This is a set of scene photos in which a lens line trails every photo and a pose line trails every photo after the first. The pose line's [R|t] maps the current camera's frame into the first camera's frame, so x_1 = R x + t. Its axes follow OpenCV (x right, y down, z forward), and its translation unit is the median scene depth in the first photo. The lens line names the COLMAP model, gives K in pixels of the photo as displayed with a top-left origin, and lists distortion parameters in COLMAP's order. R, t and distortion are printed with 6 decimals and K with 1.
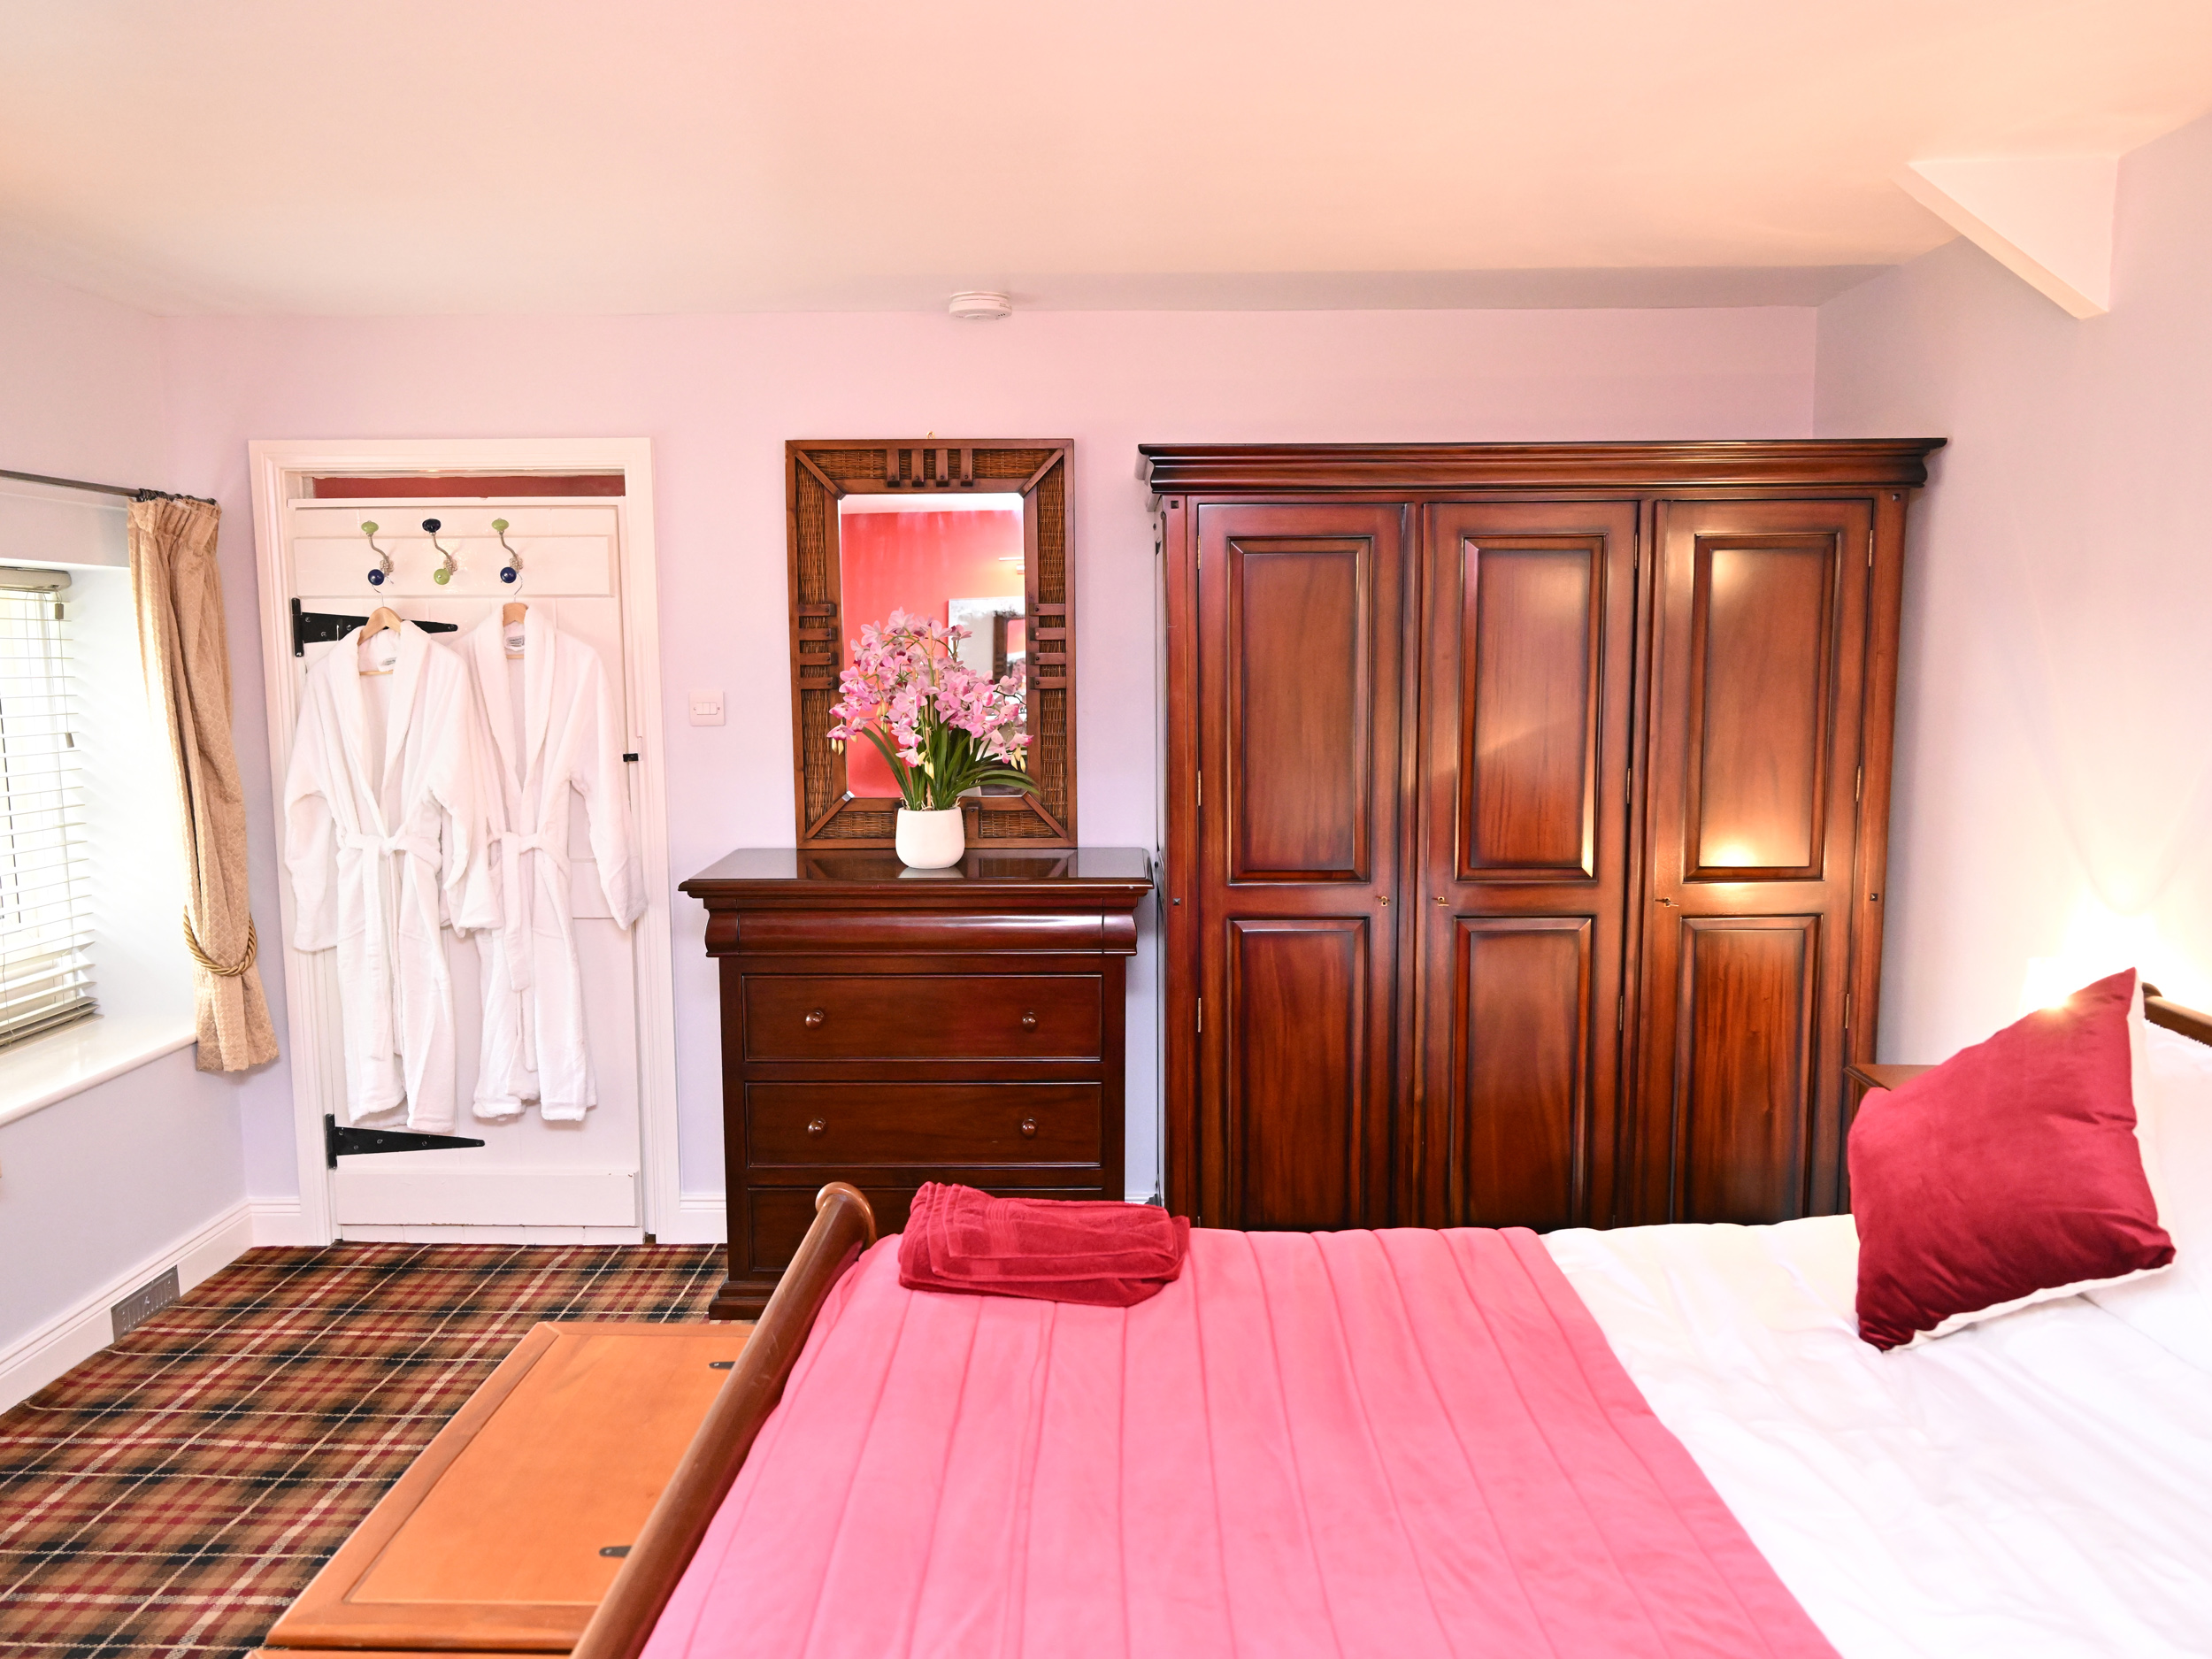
lens RADIAL K [[1659.3, 0, 1096.2], [0, 1659.3, 837.2], [0, 0, 1]] dist [0.001069, 0.000127]
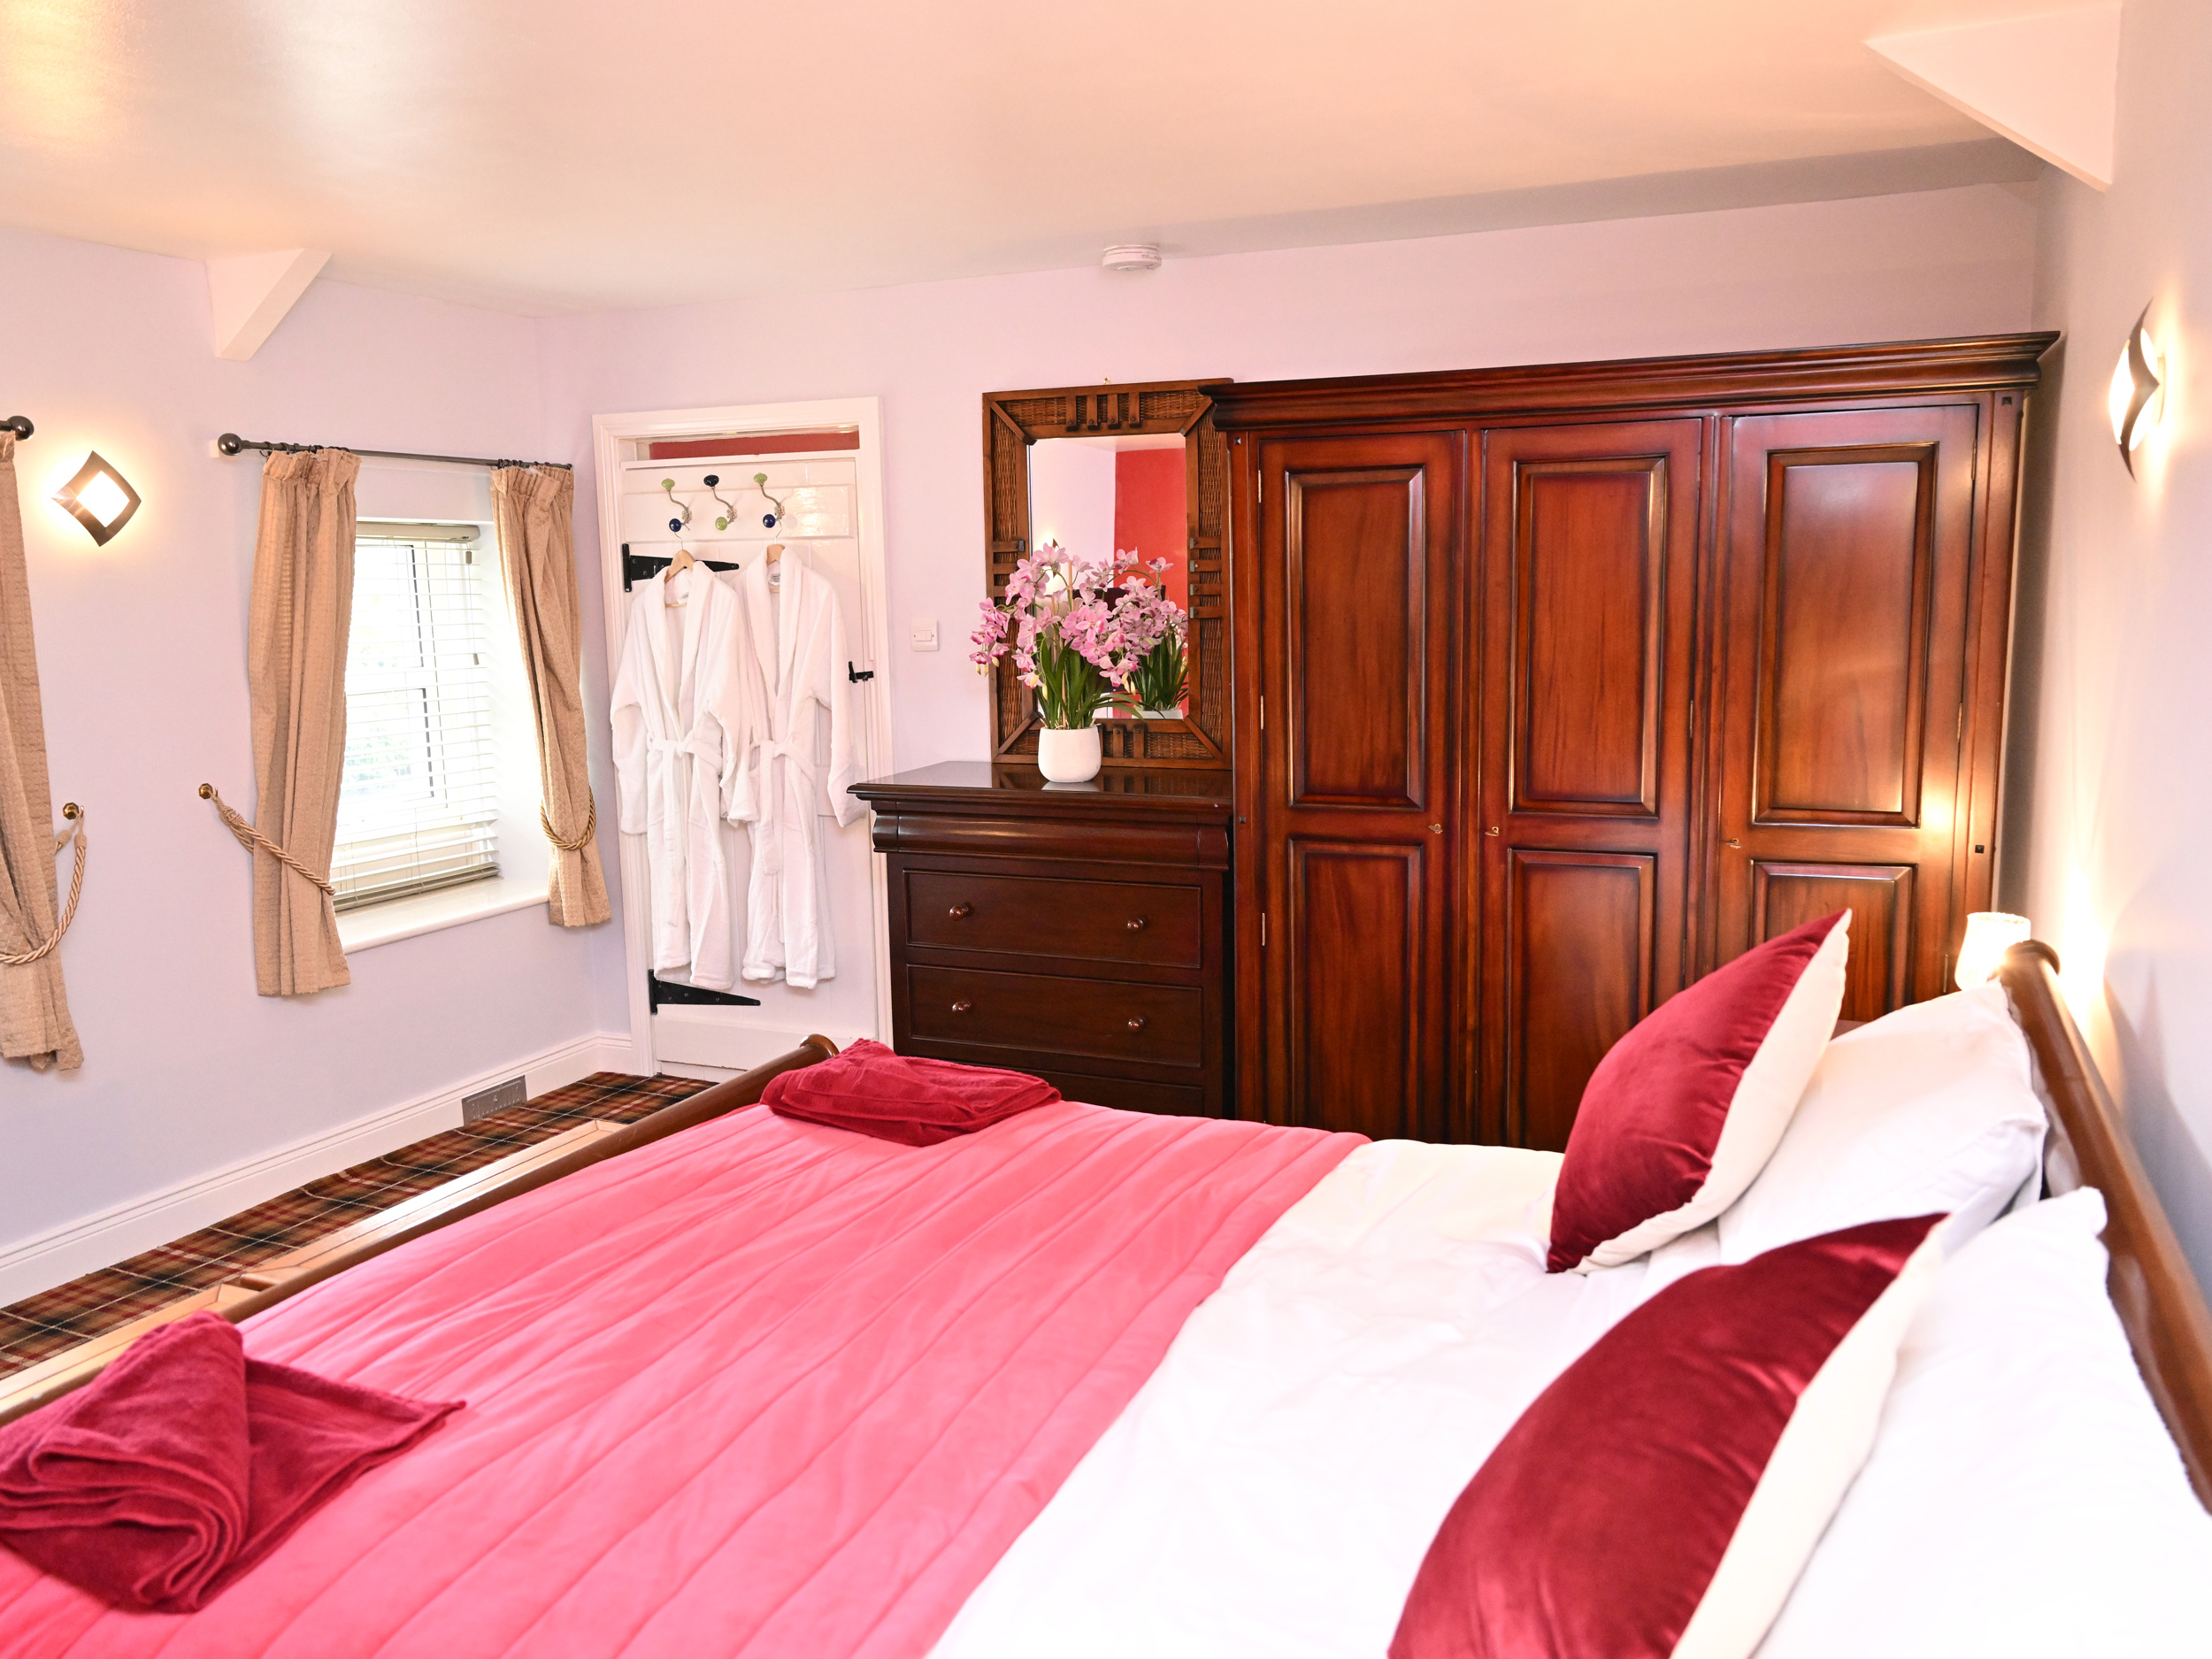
lens RADIAL K [[1706.8, 0, 1094.5], [0, 1706.8, 830.2], [0, 0, 1]] dist [0.006295, -0.012086]
pose [[0.923500, 0.046577, -0.380760, 0.346076], [-0.034339, 0.998654, 0.038876, 0.005956], [0.382058, -0.022827, 0.923856, -0.033887]]
